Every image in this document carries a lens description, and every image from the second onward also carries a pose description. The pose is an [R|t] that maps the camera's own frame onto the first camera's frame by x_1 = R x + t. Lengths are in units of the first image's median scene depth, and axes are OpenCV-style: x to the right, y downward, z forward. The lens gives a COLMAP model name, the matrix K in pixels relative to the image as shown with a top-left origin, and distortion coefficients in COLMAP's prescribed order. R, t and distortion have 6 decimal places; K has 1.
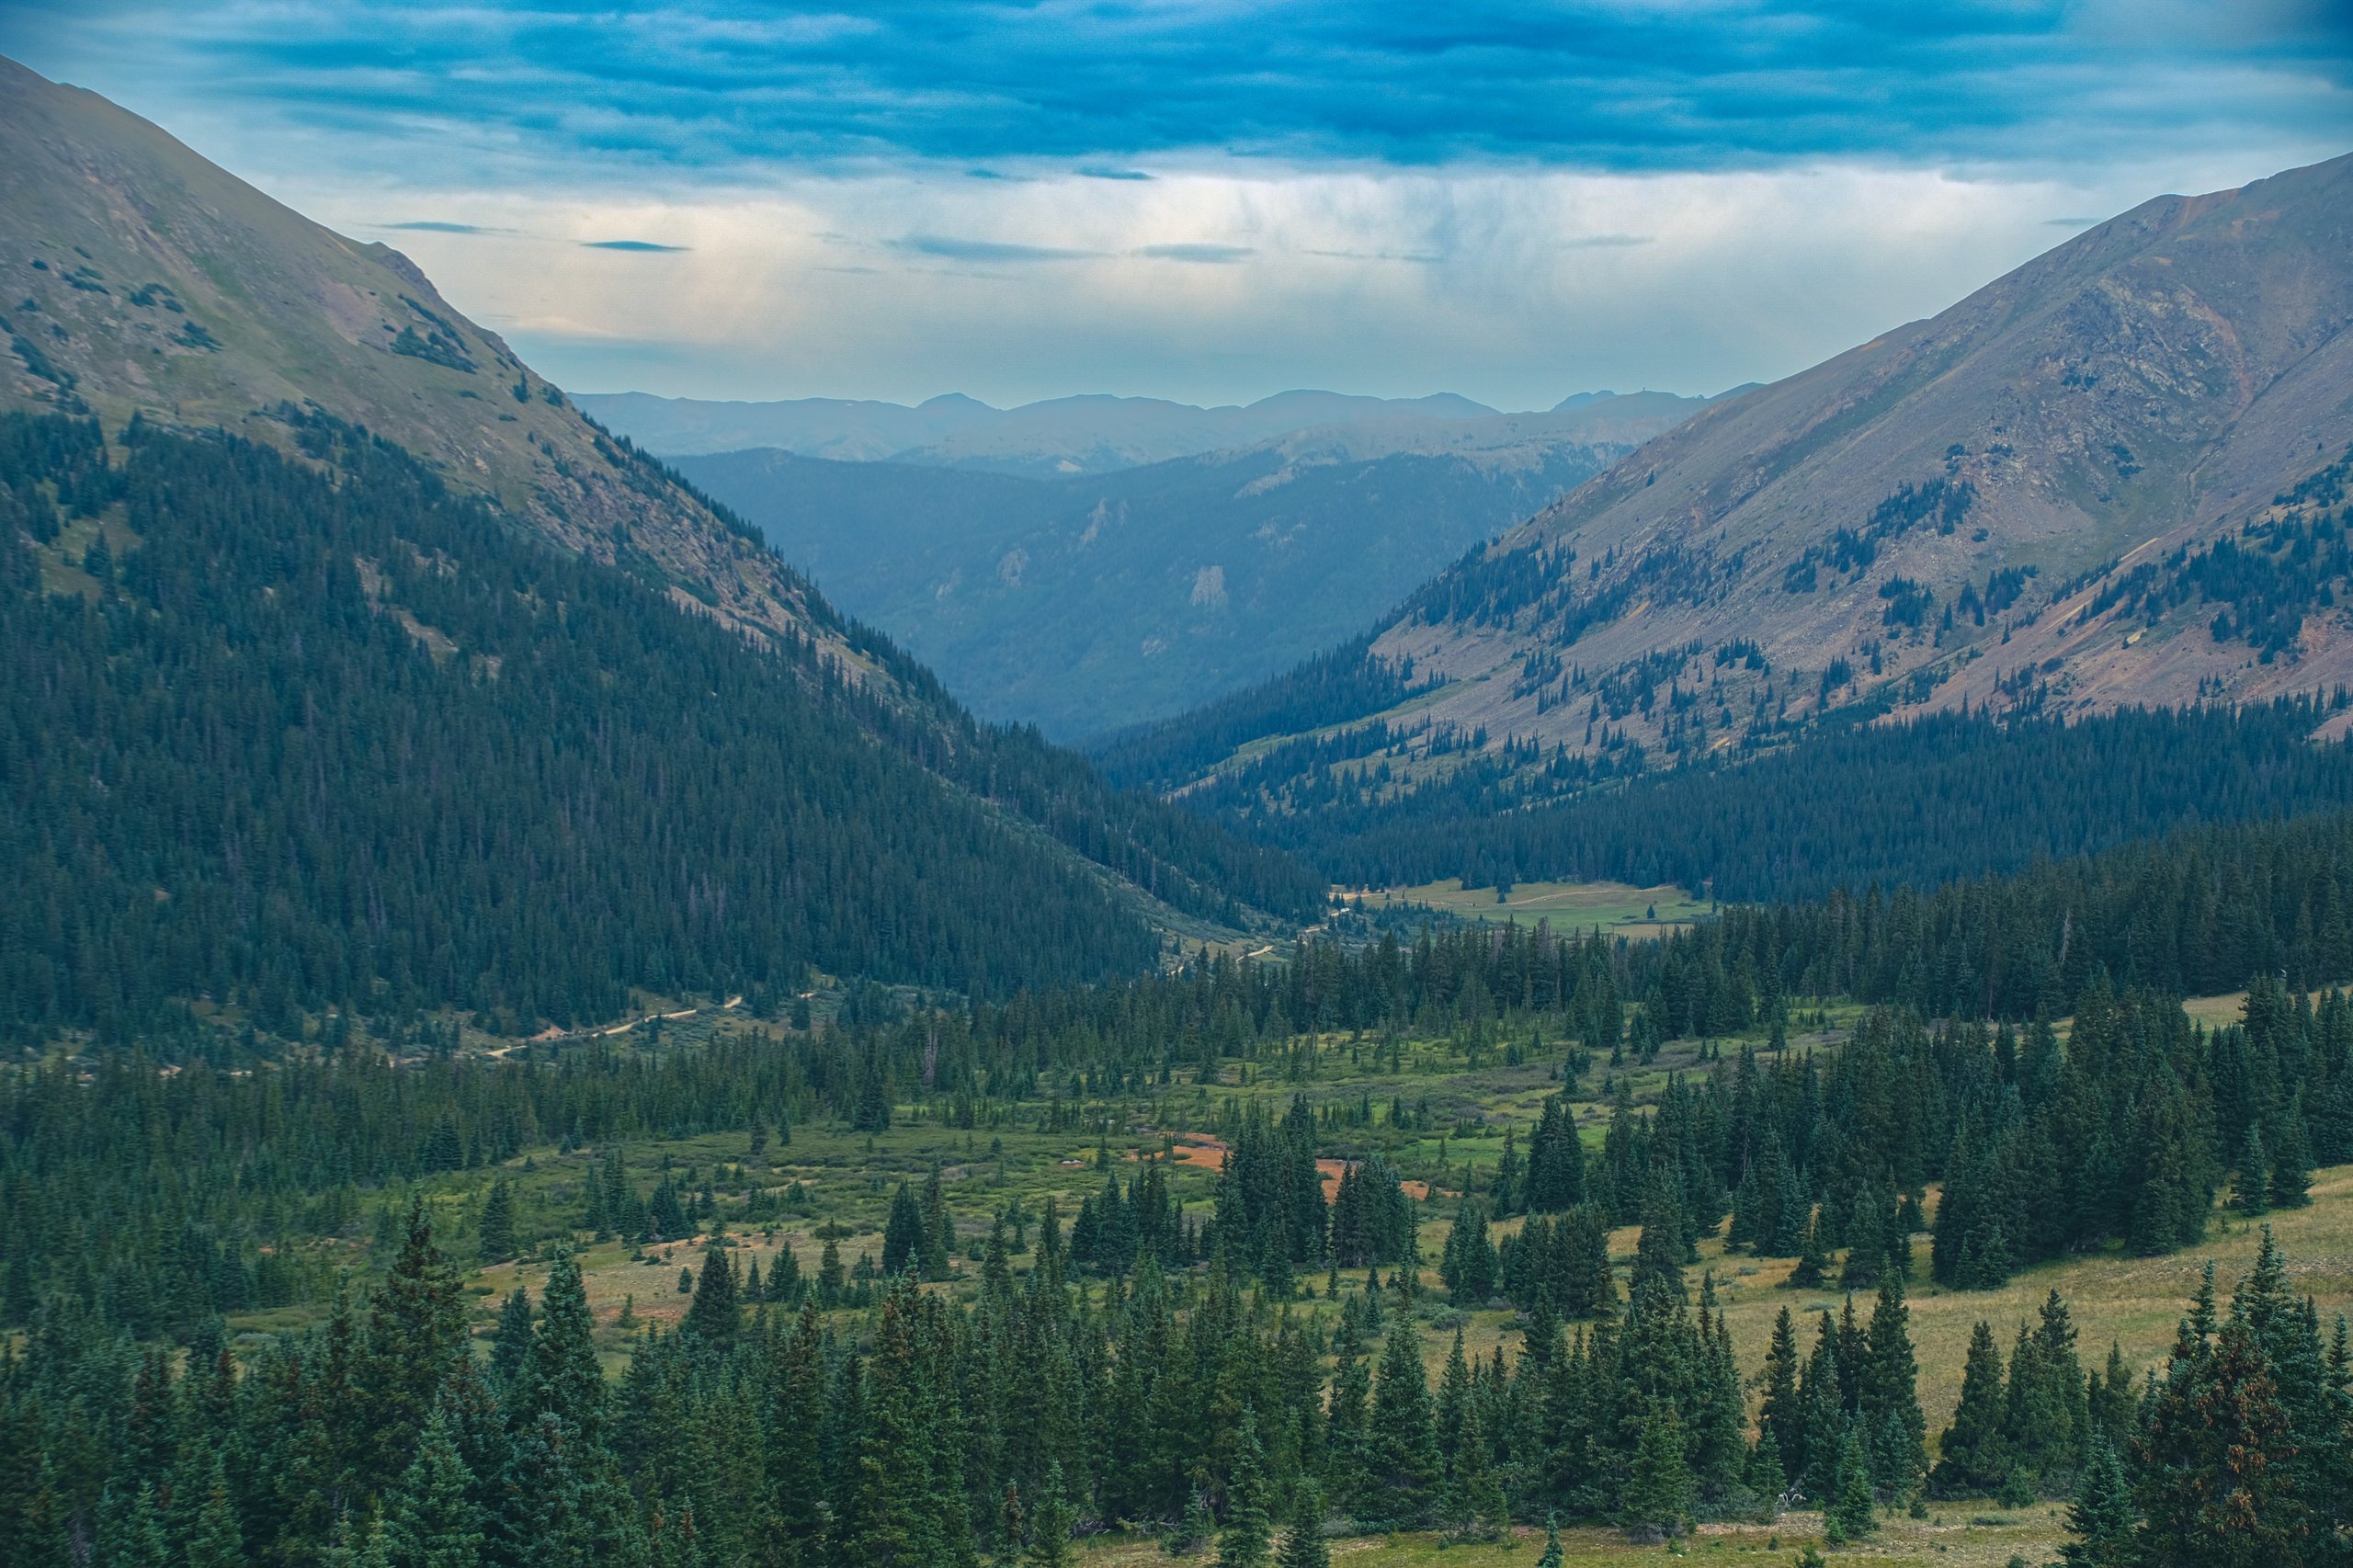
lens RADIAL K [[4527.1, 0, 1177.0], [0, 4527.1, 786.7], [0, 0, 1]] dist [0.233942, 0.000000]
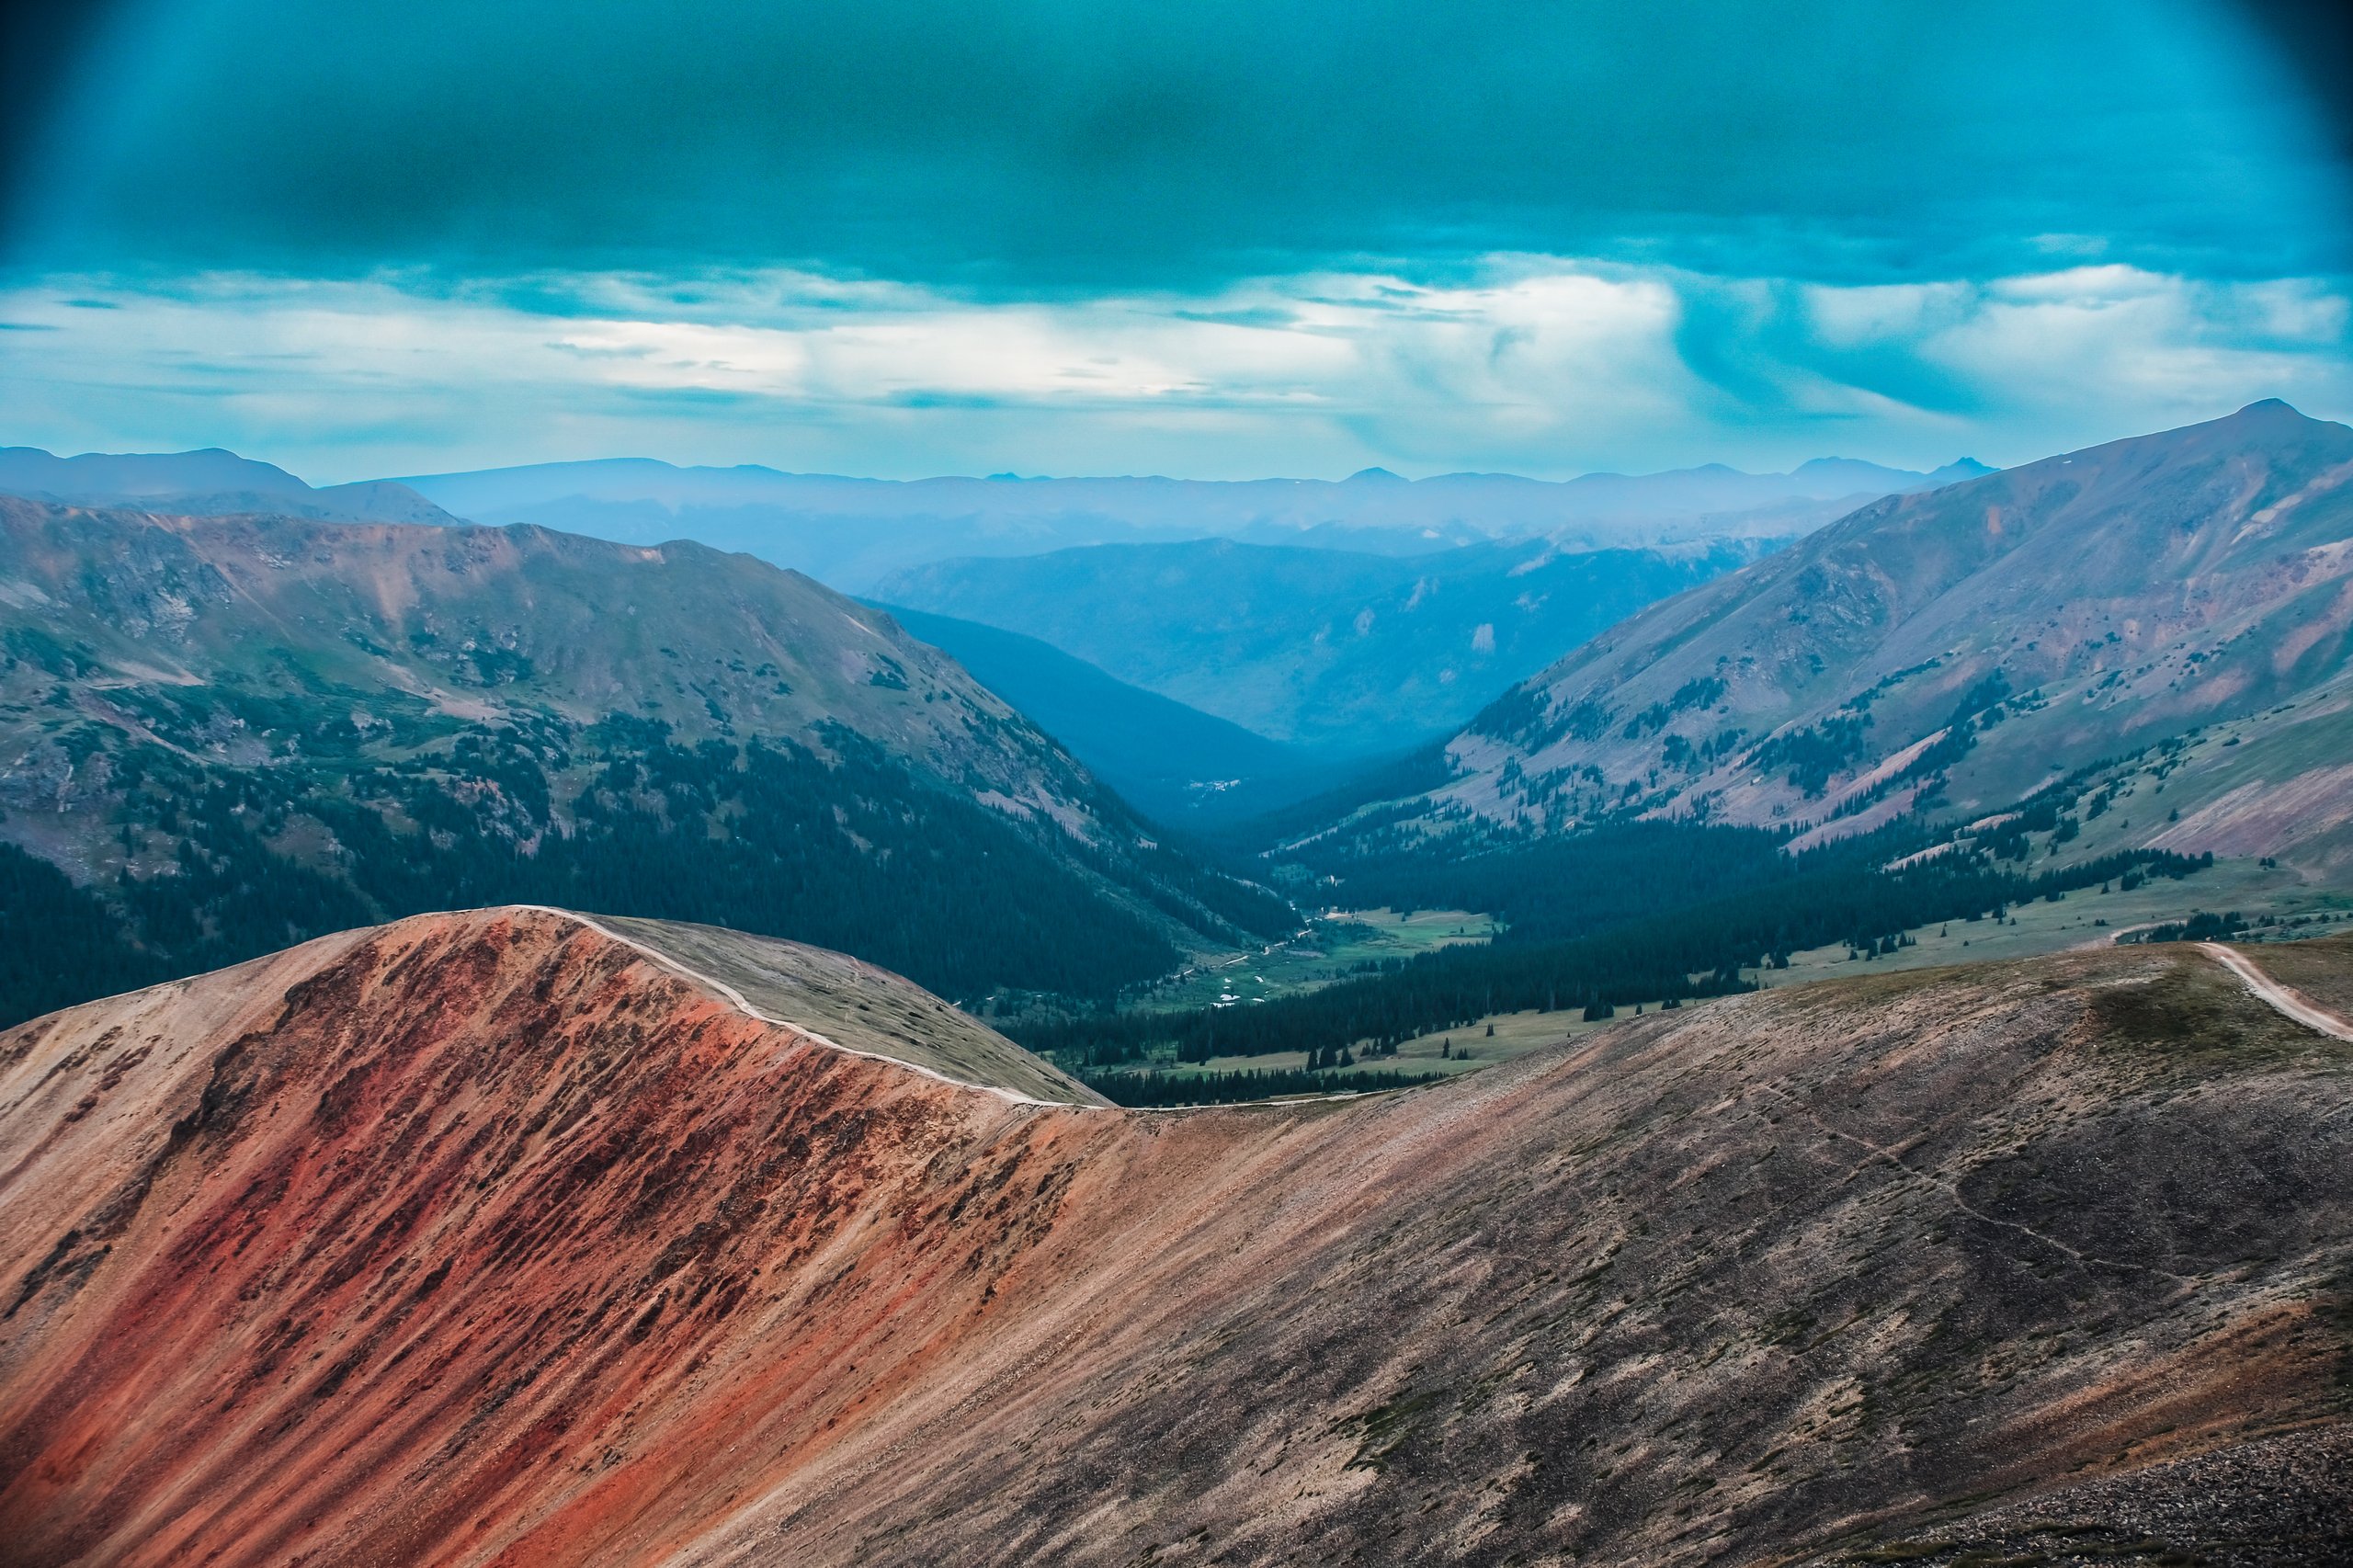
lens RADIAL K [[4527.1, 0, 1176.7], [0, 4527.1, 782.3], [0, 0, 1]] dist [0.233942, 0.000000]
pose [[0.984442, 0.006293, -0.175600, 0.288657], [0.003792, 0.998365, 0.057035, -0.135852], [0.175672, -0.056814, 0.982808, -0.915502]]
